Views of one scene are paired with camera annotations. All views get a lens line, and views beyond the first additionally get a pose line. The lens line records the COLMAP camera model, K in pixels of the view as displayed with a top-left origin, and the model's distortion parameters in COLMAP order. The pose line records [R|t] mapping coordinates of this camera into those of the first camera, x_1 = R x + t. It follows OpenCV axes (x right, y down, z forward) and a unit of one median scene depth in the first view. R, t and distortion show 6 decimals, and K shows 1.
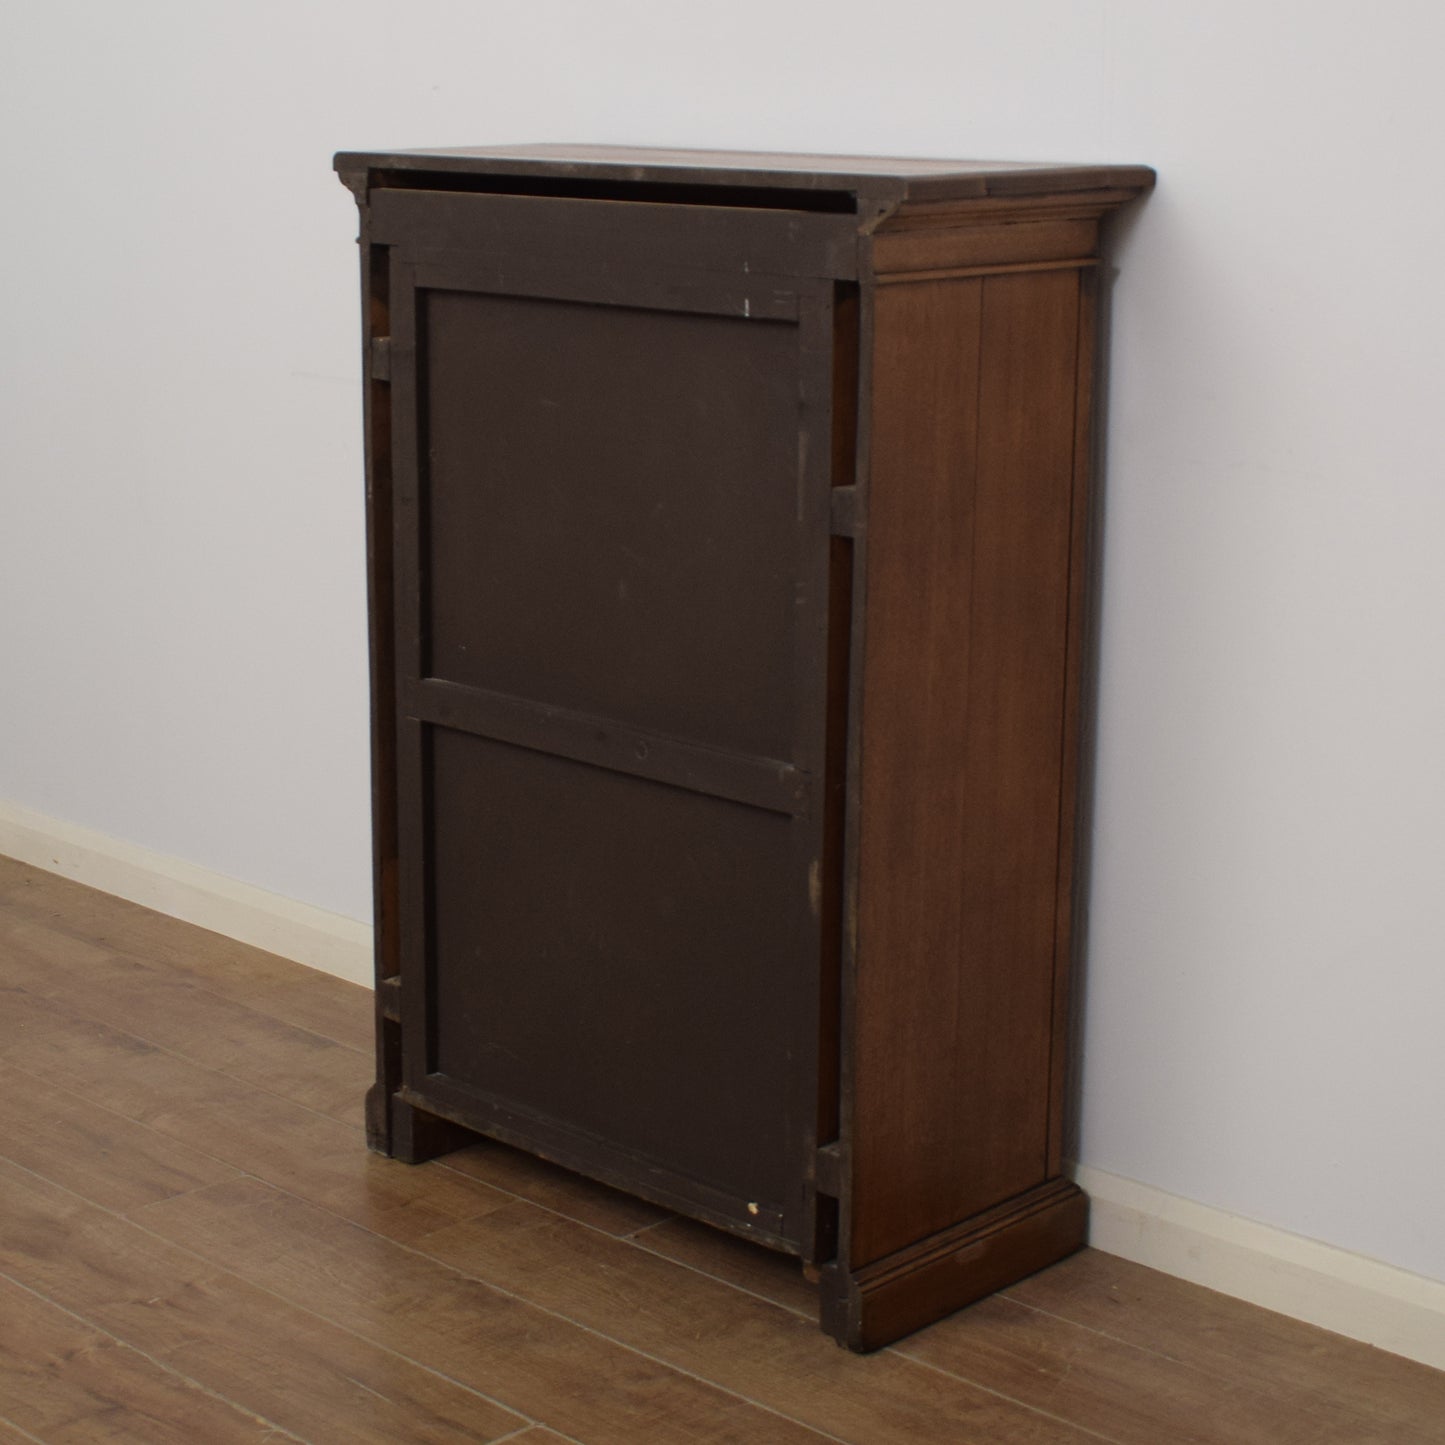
lens RADIAL K [[2788.2, 0, 625.8], [0, 2788.2, 722.9], [0, 0, 1]] dist [-0.097782, -0.065239]
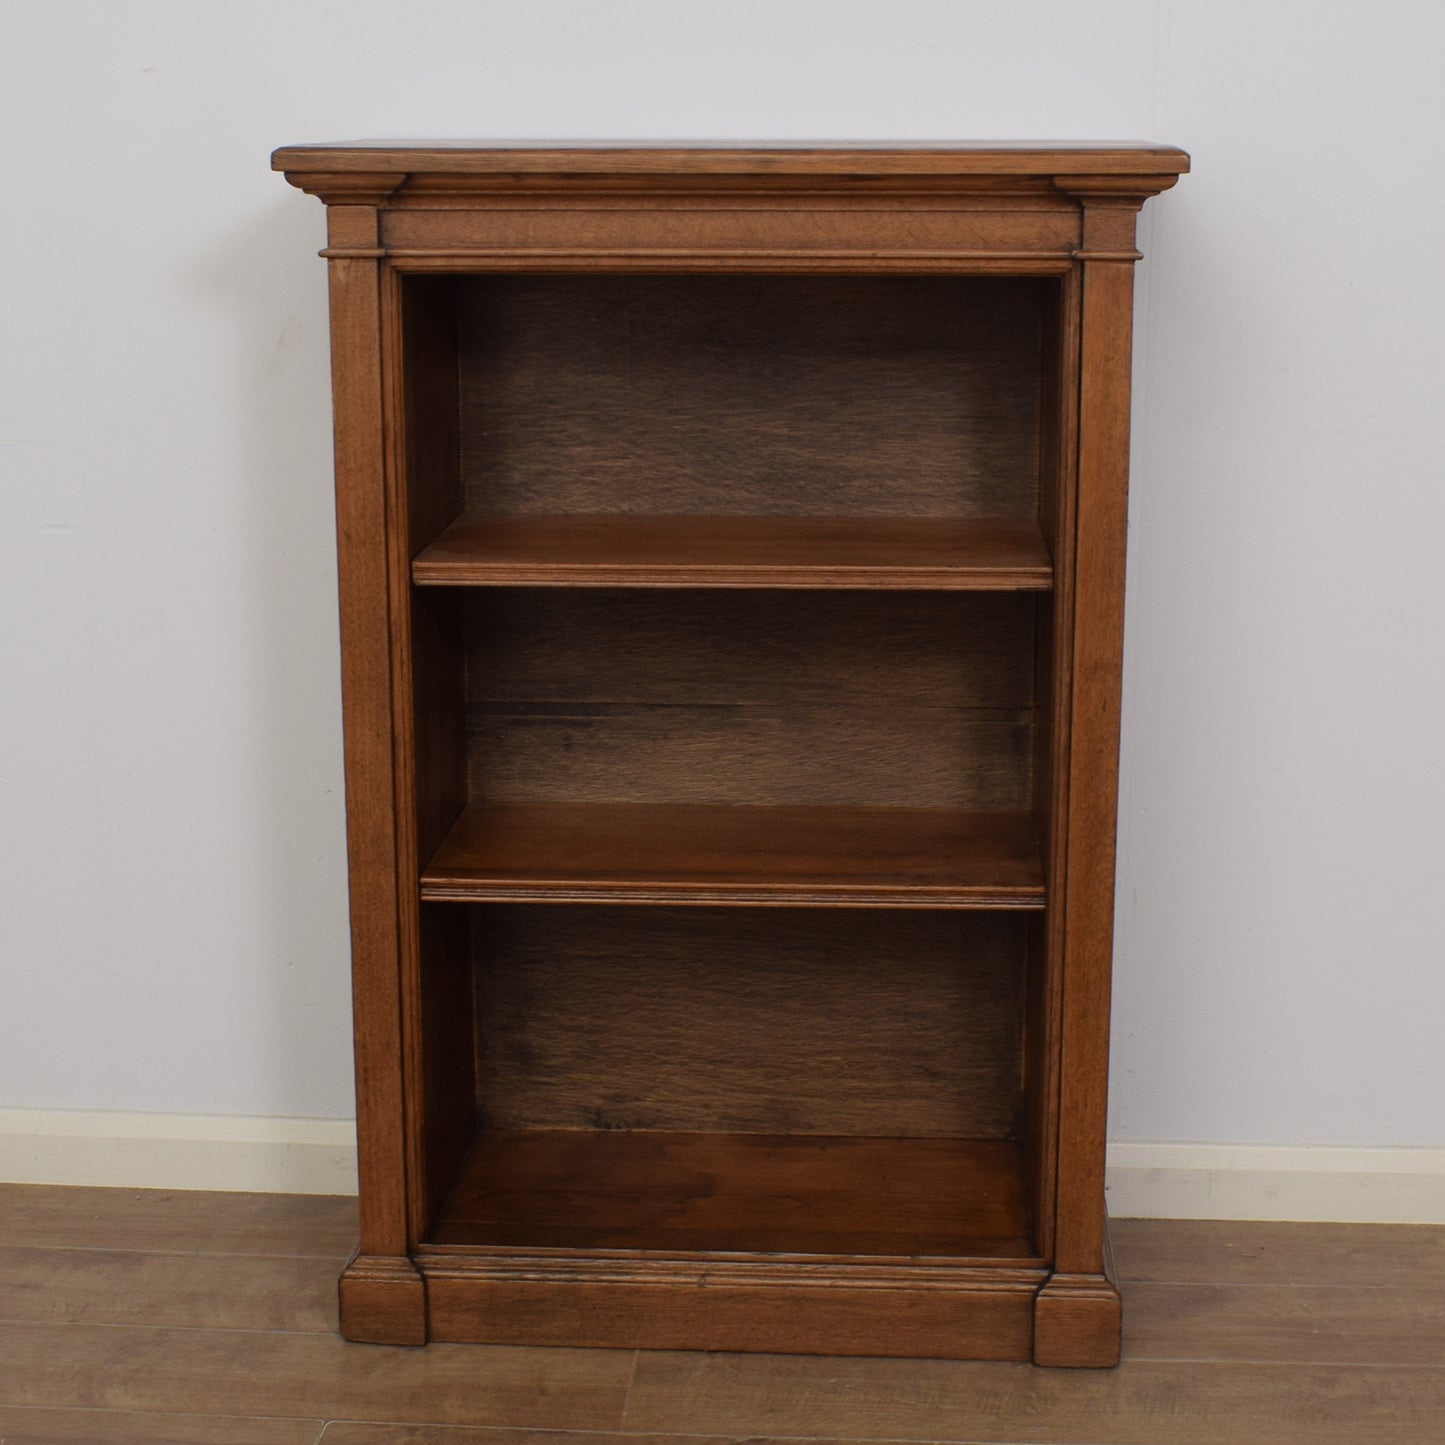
lens RADIAL K [[2740.8, 0, 768.1], [0, 2740.8, 724.1], [0, 0, 1]] dist [-0.096696, 0.002539]
pose [[0.738178, -0.150106, 0.657694, -0.578636], [0.147460, 0.987258, 0.059818, -0.071443], [-0.658292, 0.052827, 0.750906, 0.341435]]
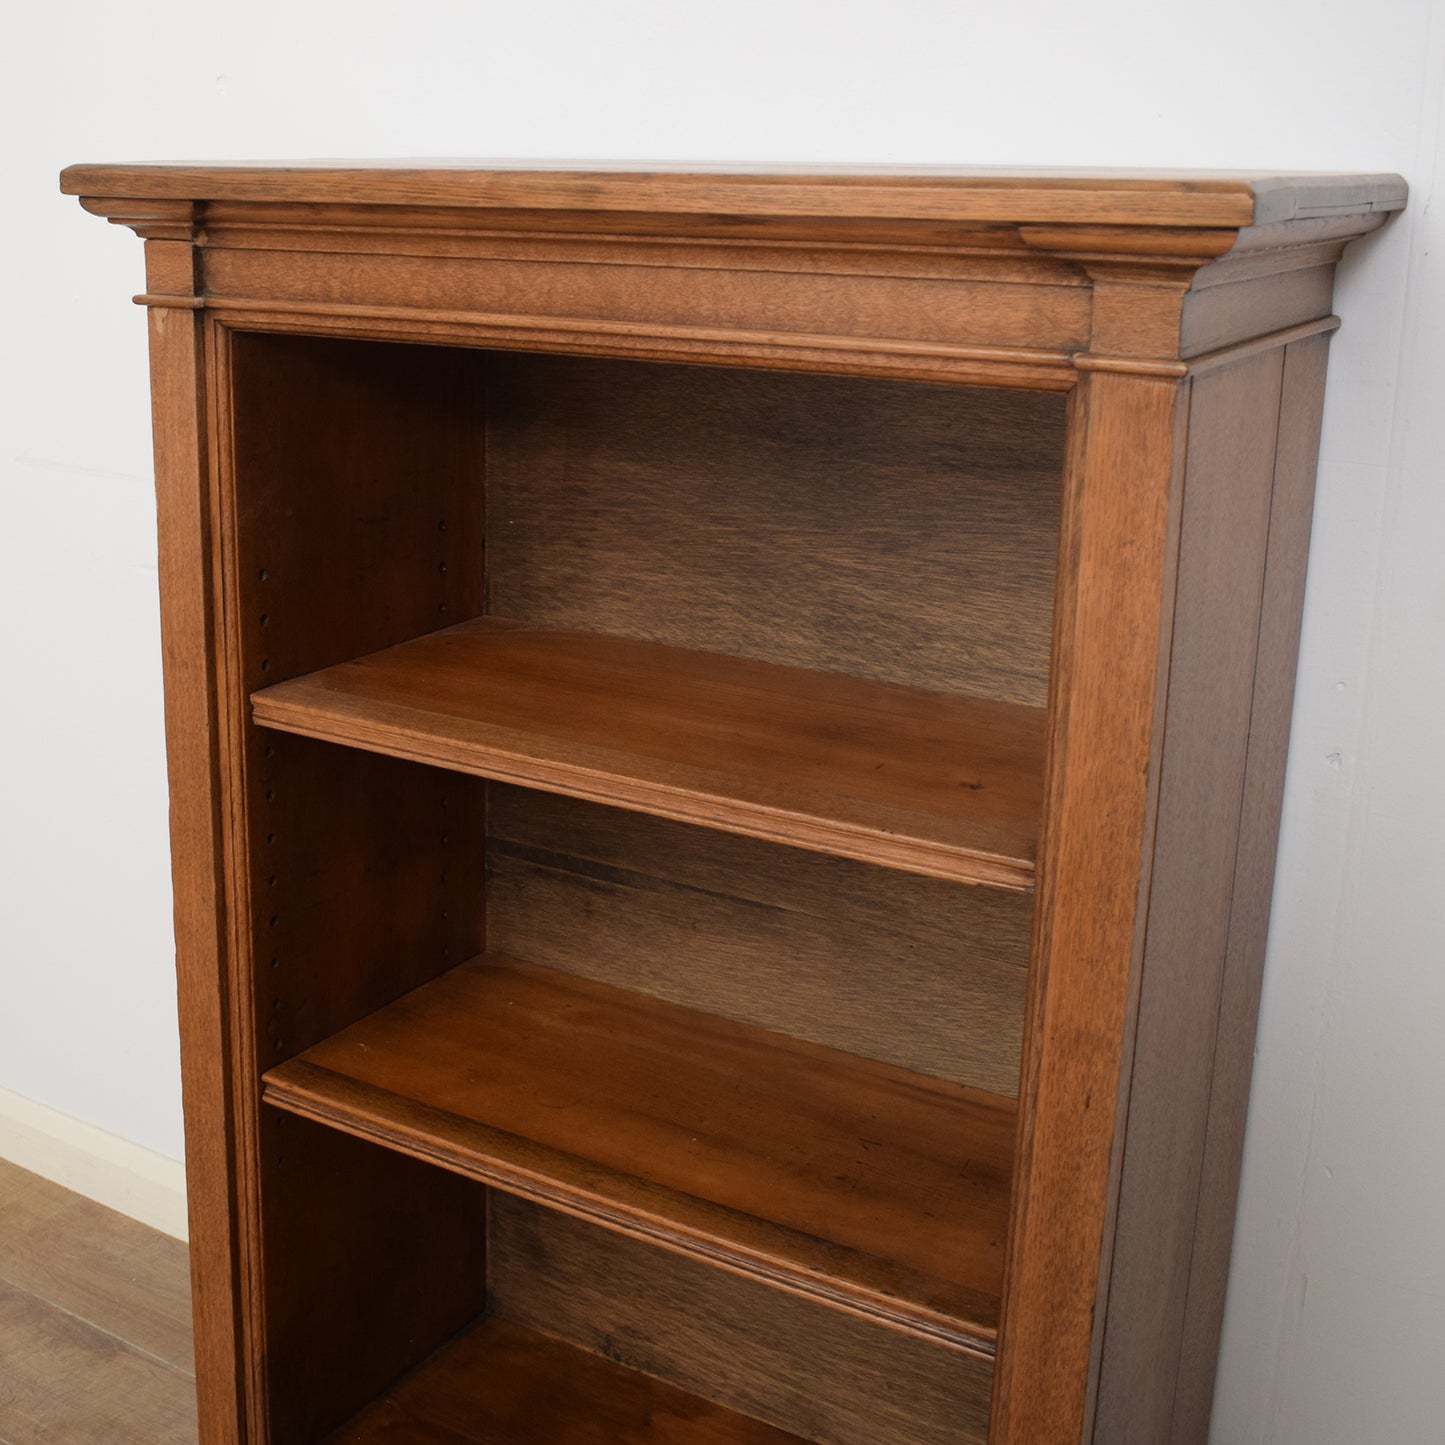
lens RADIAL K [[1954.5, 0, 496.2], [0, 1954.5, 591.0], [0, 0, 1]] dist [-0.099965, 0.009748]
pose [[0.985000, -0.038247, 0.168259, -0.104437], [0.037206, 0.999264, 0.009339, -0.115043], [-0.168493, -0.002939, 0.985699, 0.574103]]
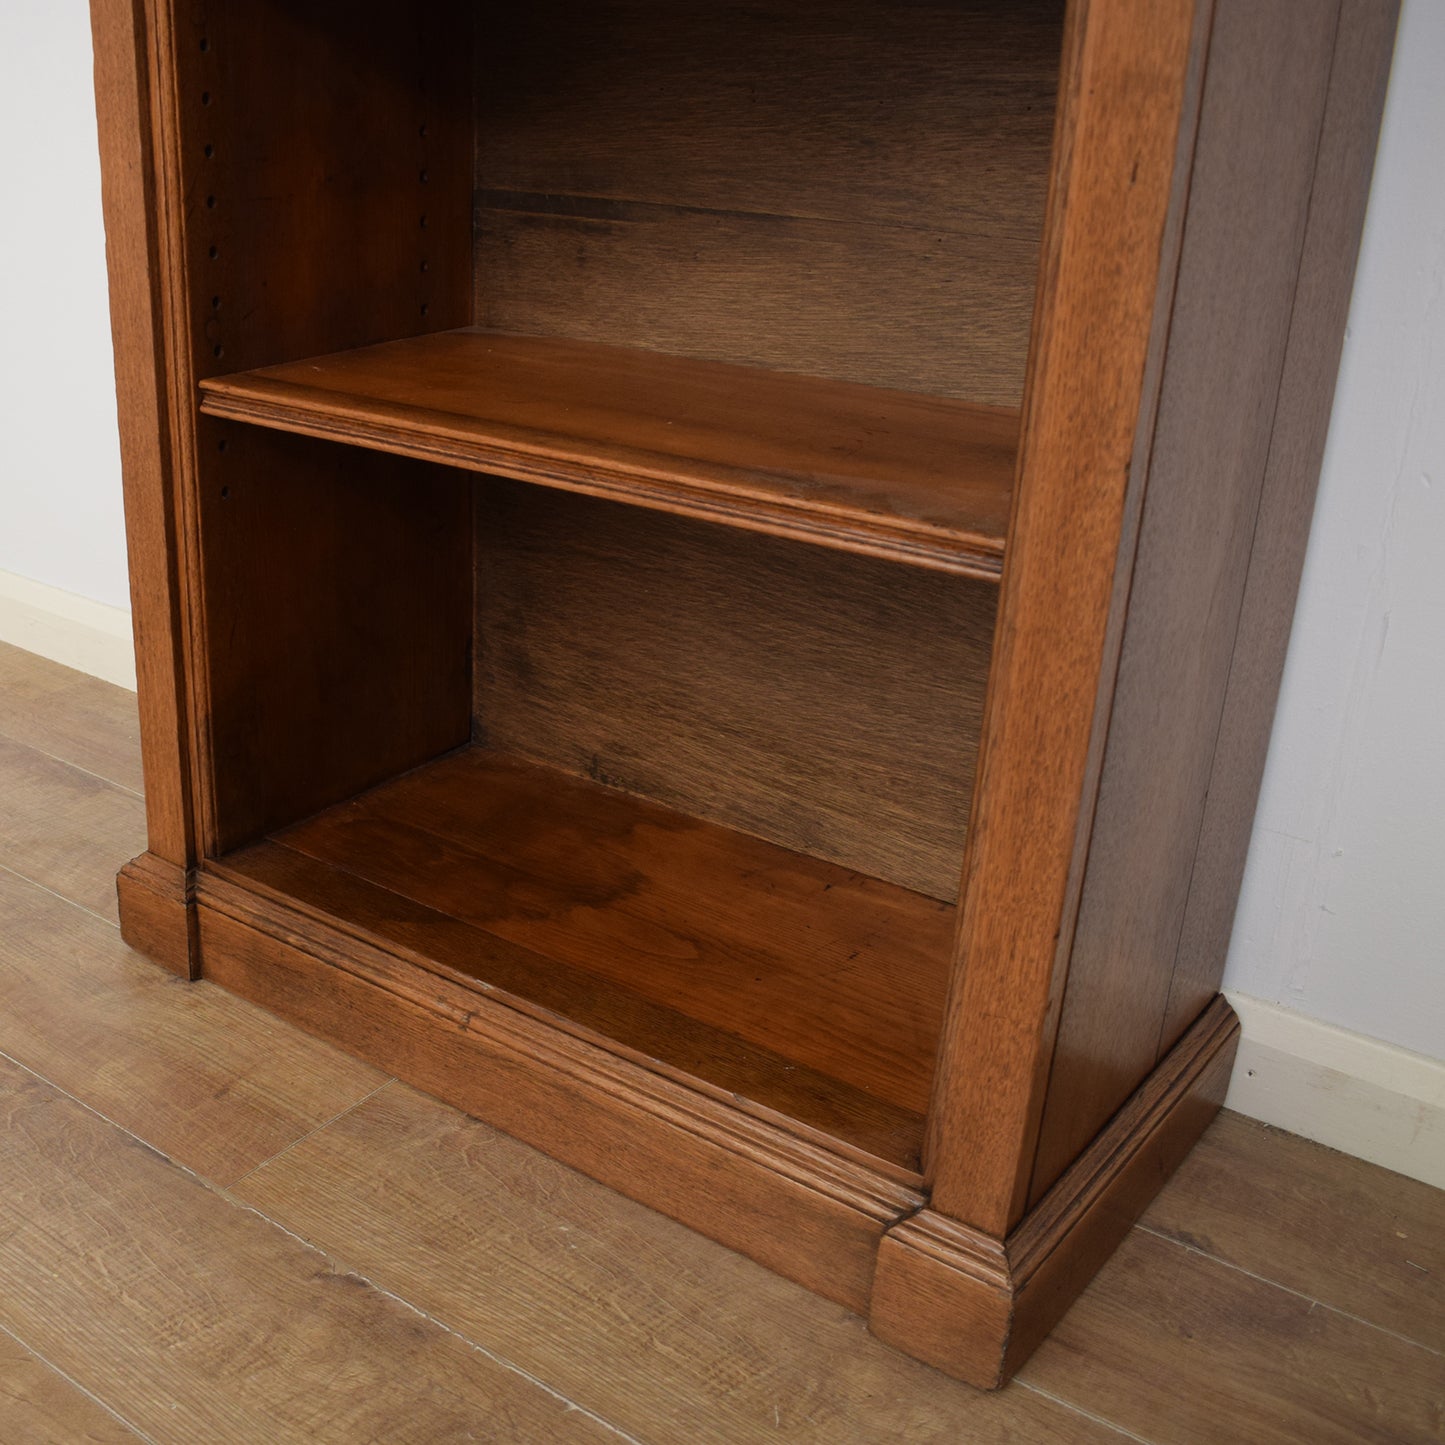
lens RADIAL K [[1761.6, 0, 427.0], [0, 1761.6, 760.1], [0, 0, 1]] dist [-0.095417, 0.005718]
pose [[0.997949, -0.030732, 0.056159, -0.056174], [0.019465, 0.981371, 0.191133, 0.024616], [-0.060986, -0.189648, 0.979956, 0.658773]]
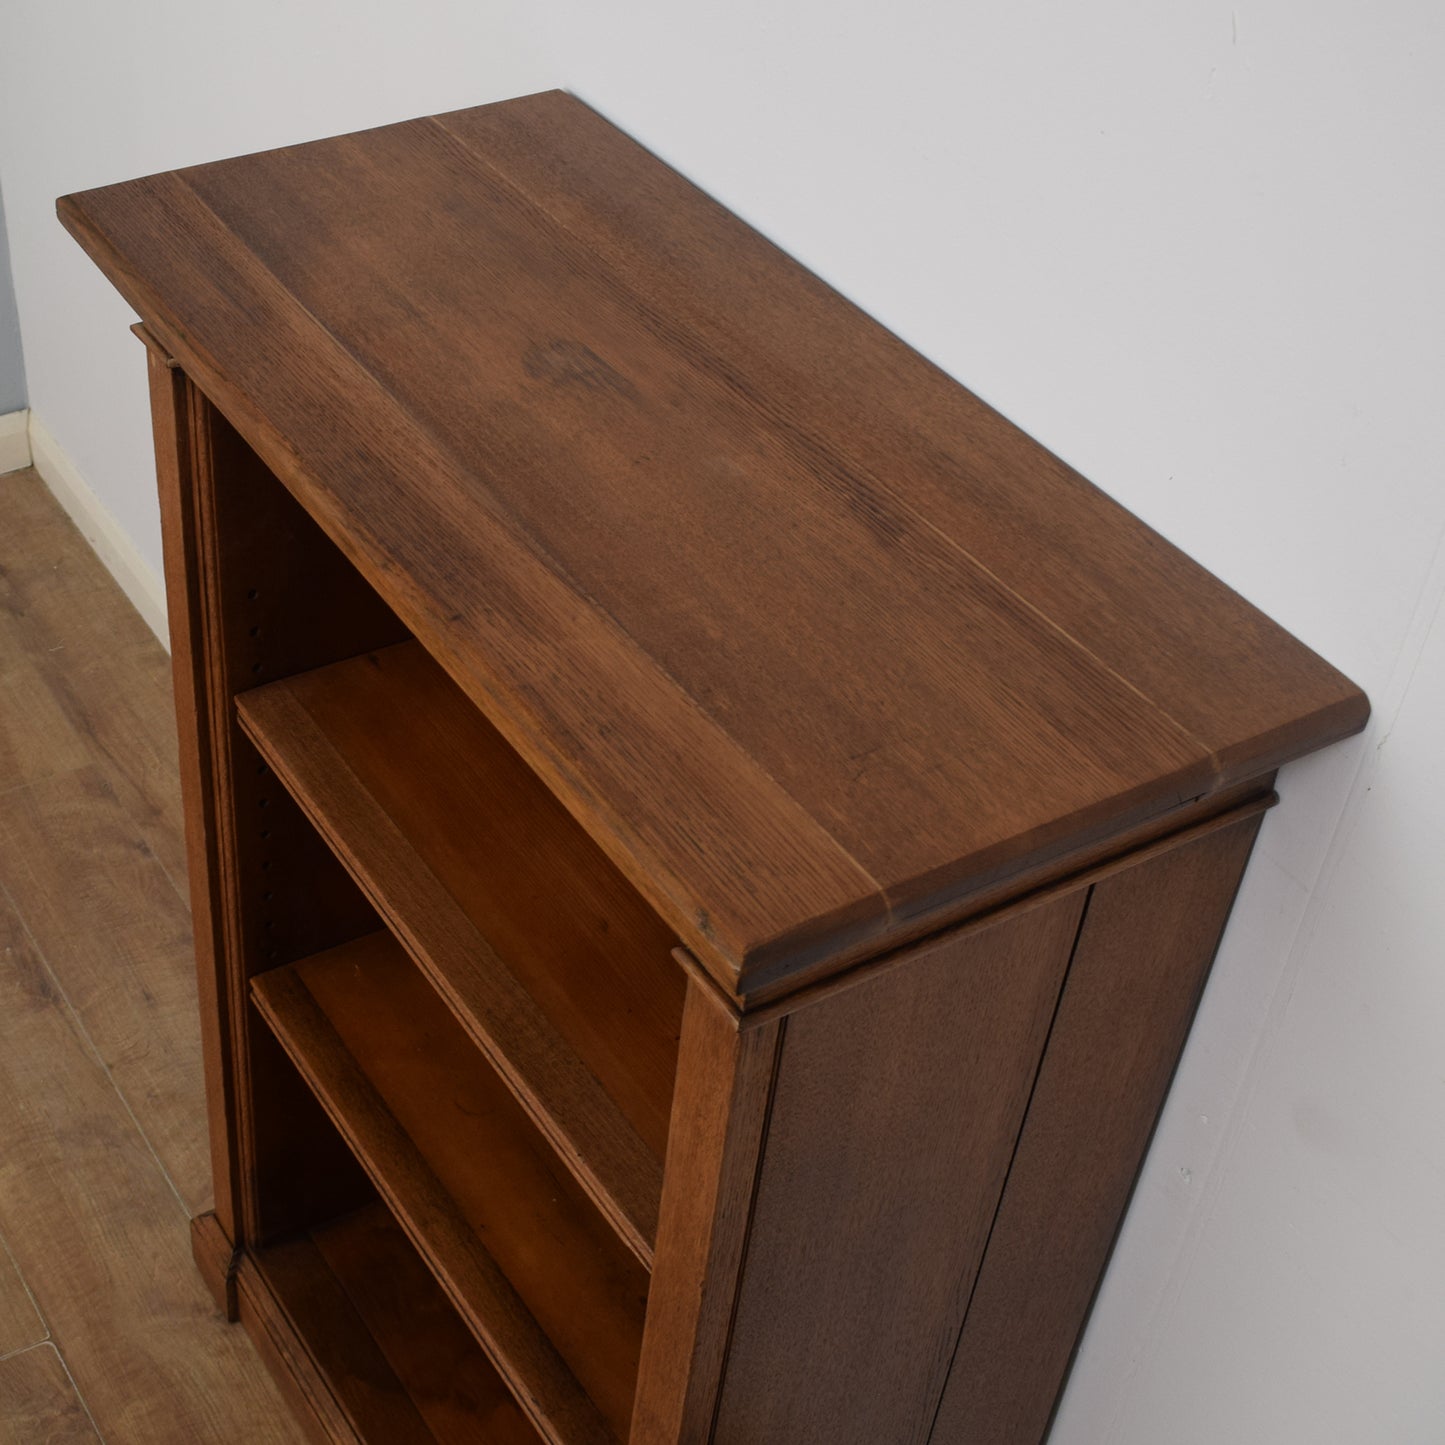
lens RADIAL K [[2240.5, 0, 479.1], [0, 2240.5, 725.7], [0, 0, 1]] dist [-0.084698, 0.001476]
pose [[0.963724, 0.190170, -0.187273, 0.085558], [-0.085585, 0.884796, 0.458052, -0.348698], [0.252806, -0.425408, 0.868975, 0.577495]]
